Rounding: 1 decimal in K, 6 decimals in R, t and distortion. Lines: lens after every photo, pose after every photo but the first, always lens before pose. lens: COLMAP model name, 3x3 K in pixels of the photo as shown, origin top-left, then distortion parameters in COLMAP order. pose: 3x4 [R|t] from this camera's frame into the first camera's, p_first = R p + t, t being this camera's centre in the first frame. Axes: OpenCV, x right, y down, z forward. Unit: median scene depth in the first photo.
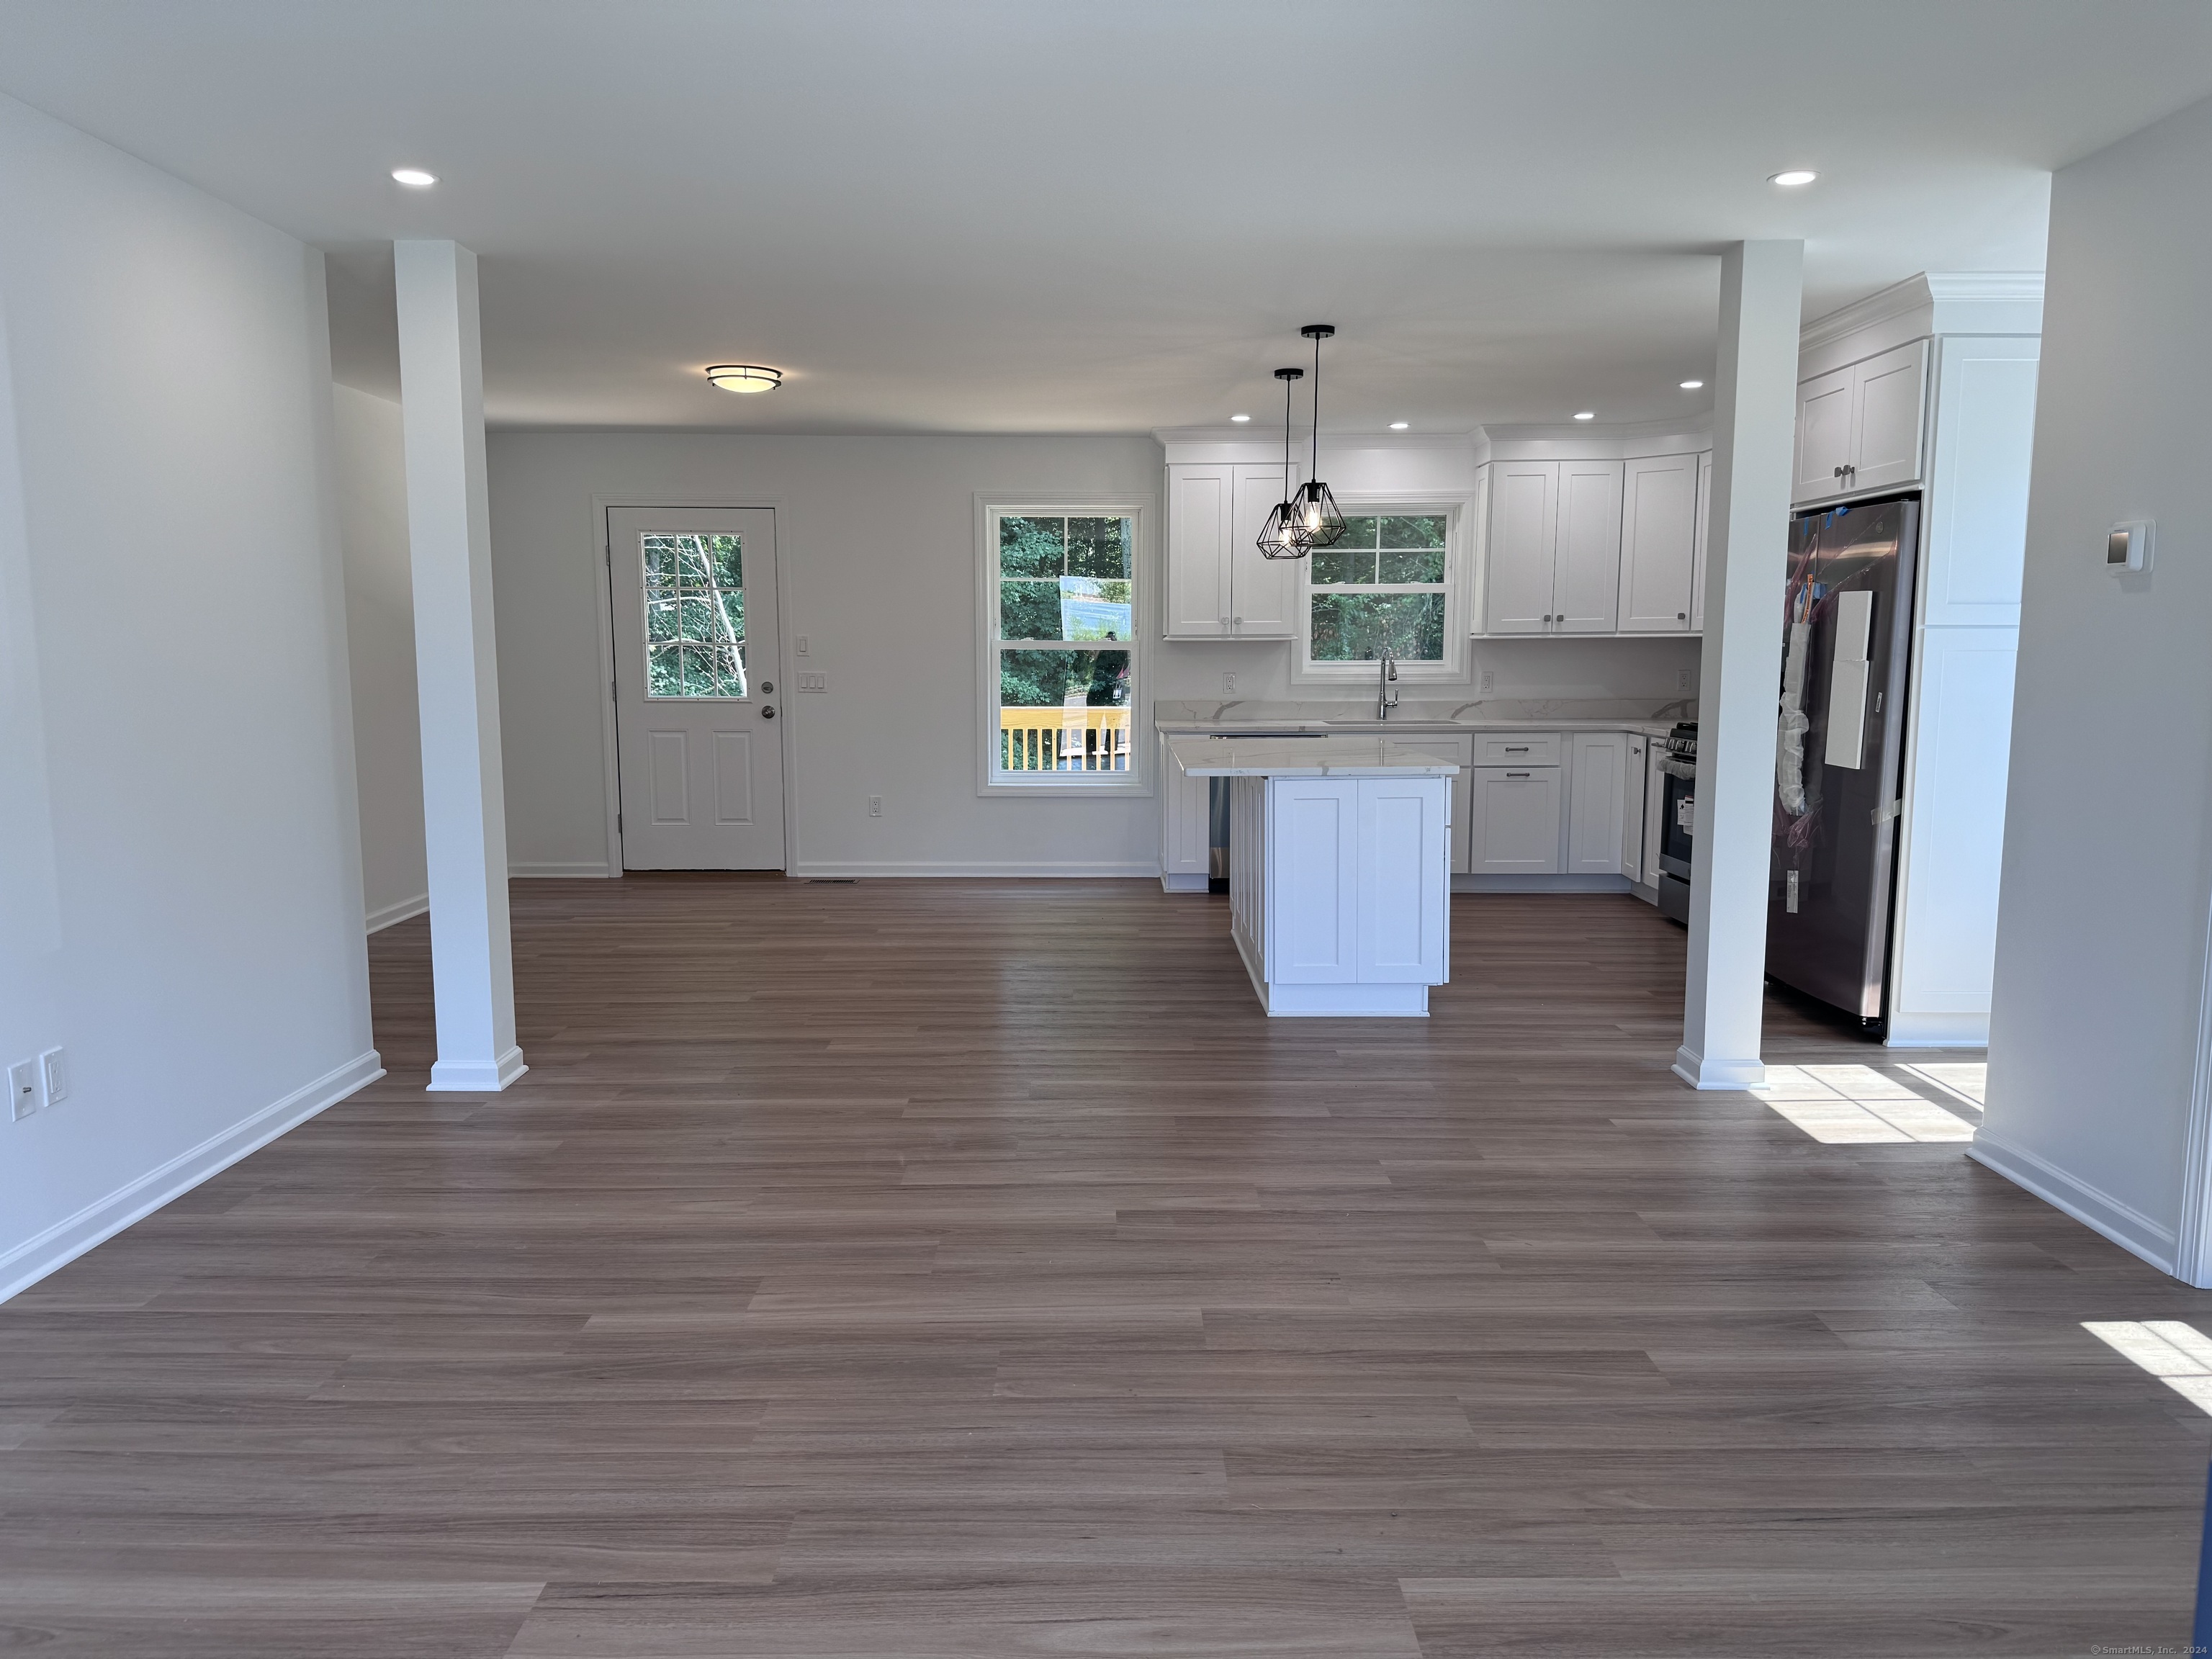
lens RADIAL K [[1528.0, 0, 1106.0], [0, 1528.0, 829.5], [0, 0, 1]] dist [0.082688, -0.108886]
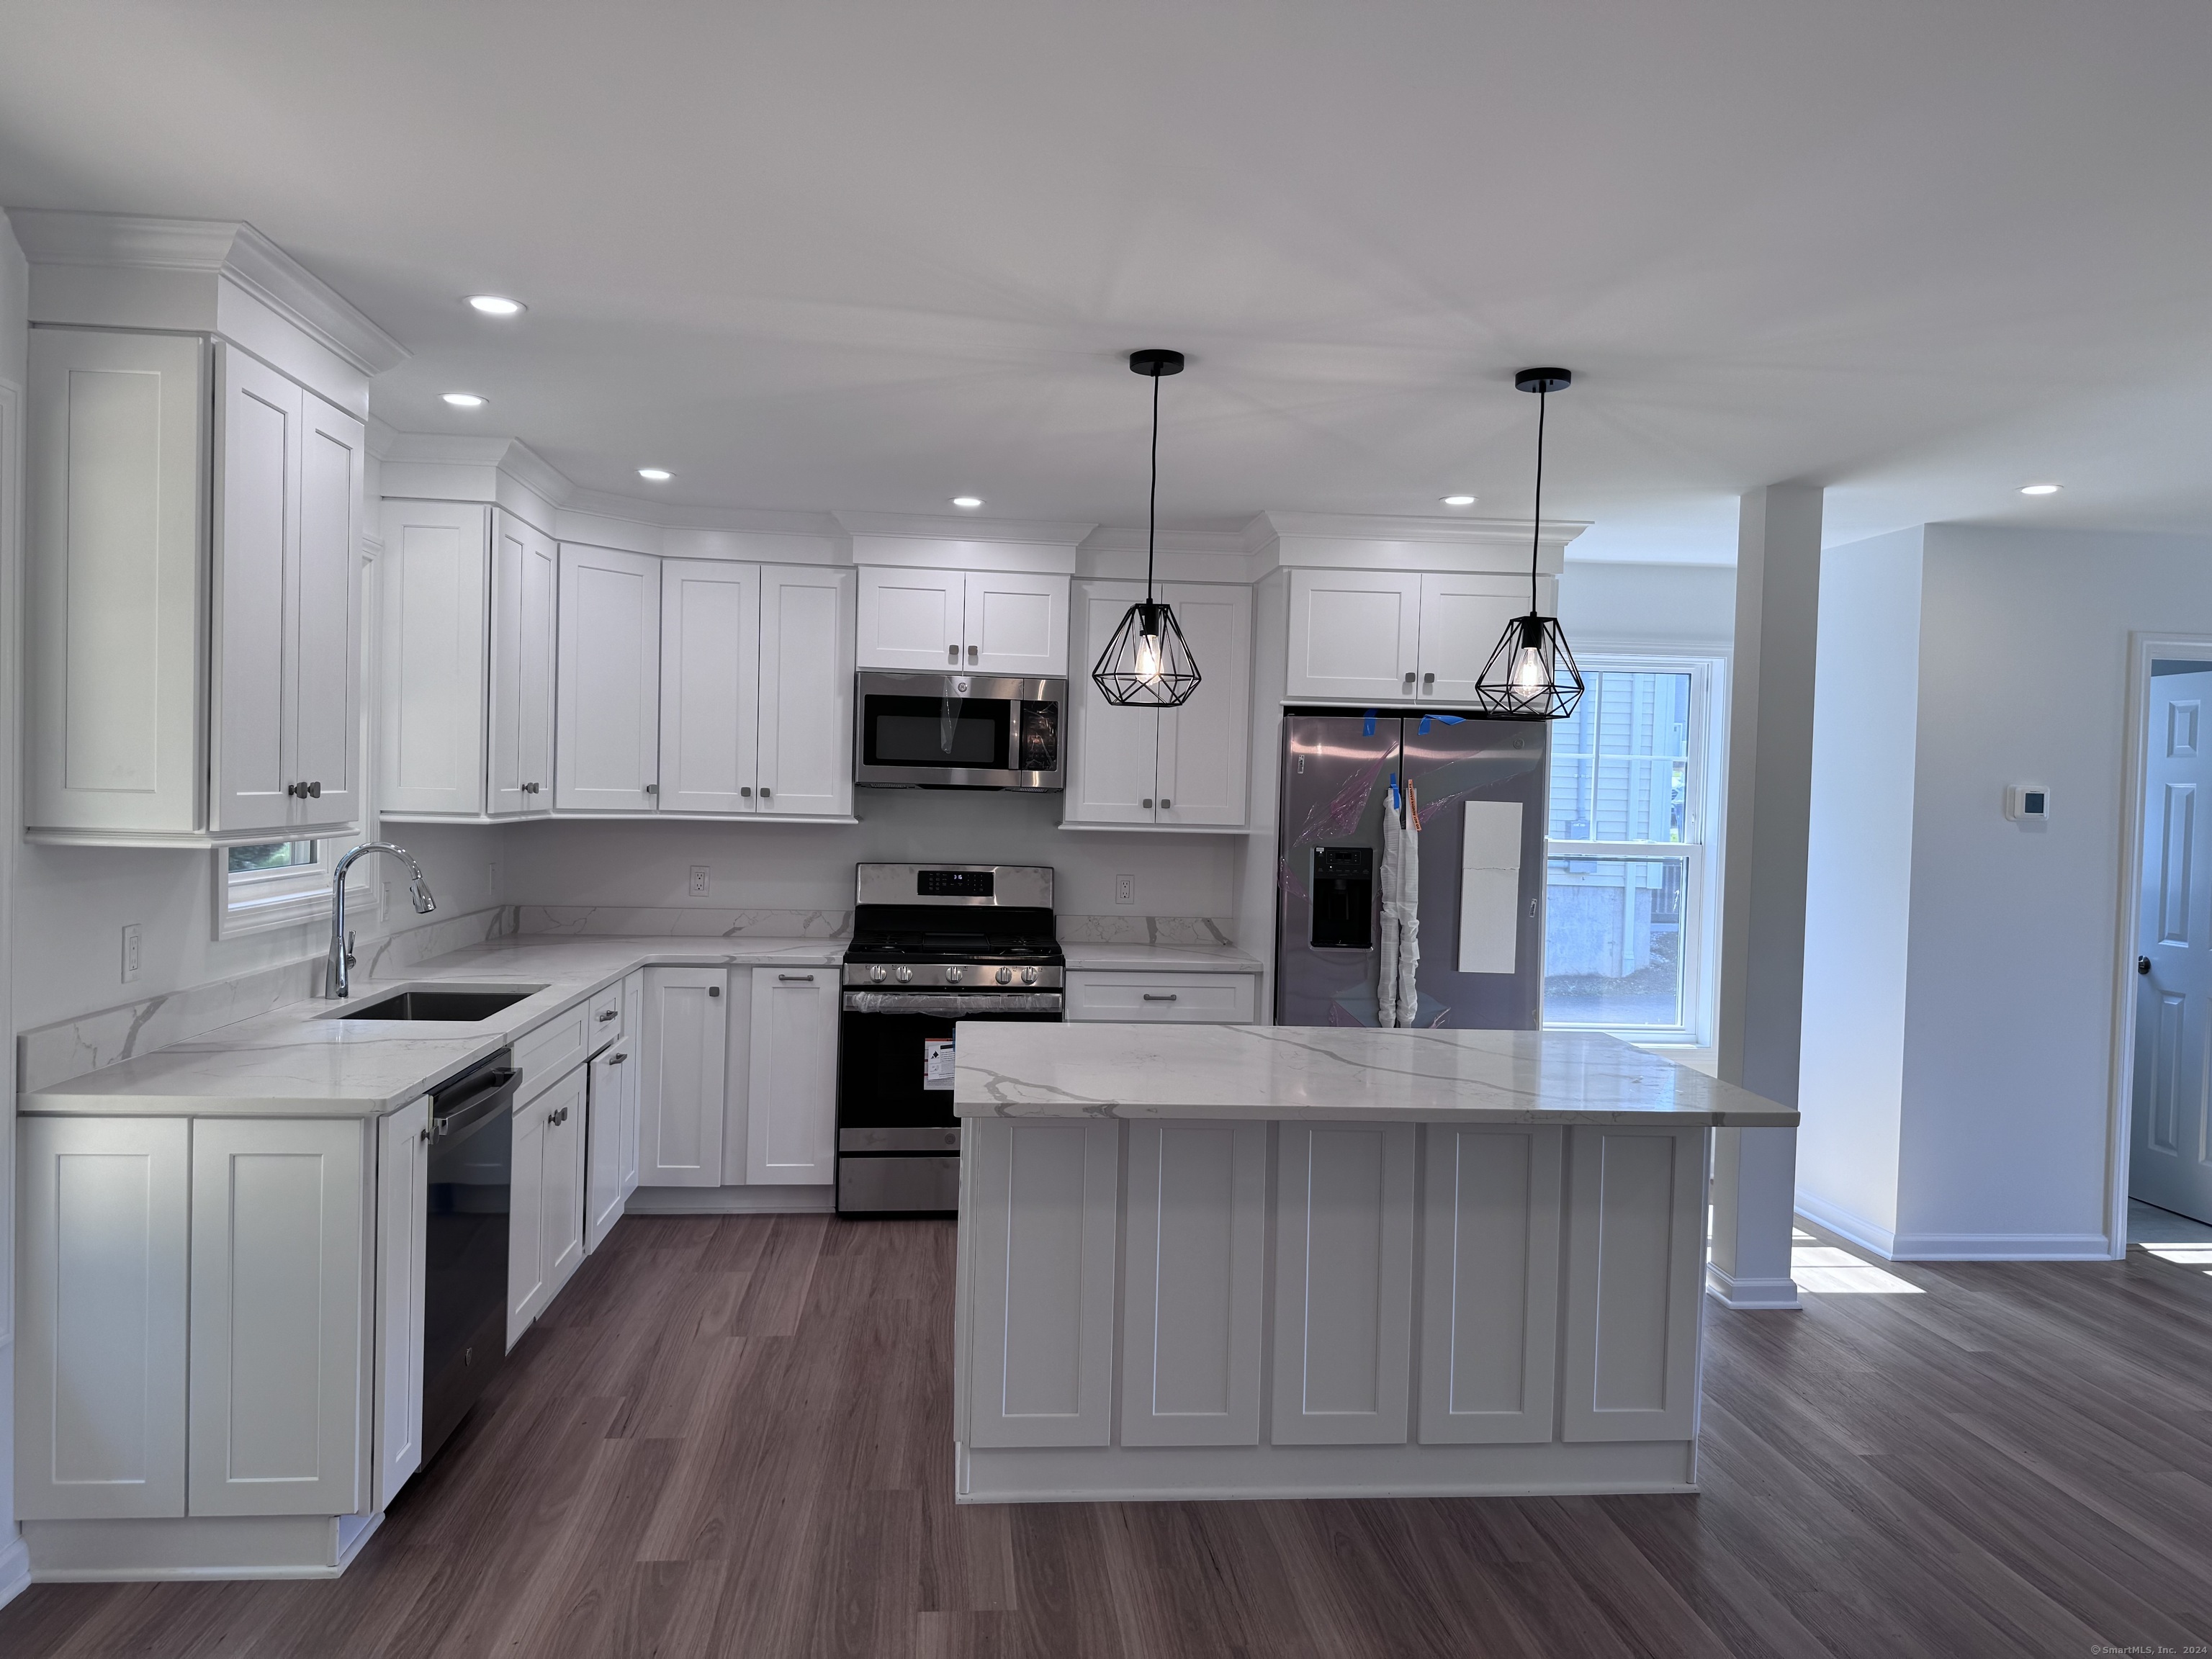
lens RADIAL K [[1528.0, 0, 1106.0], [0, 1528.0, 829.5], [0, 0, 1]] dist [0.082688, -0.108886]
pose [[-0.091912, -0.025010, 0.995453, -0.325759], [0.091732, 0.995221, 0.033474, -0.124282], [-0.991533, 0.094392, -0.089179, 0.859978]]
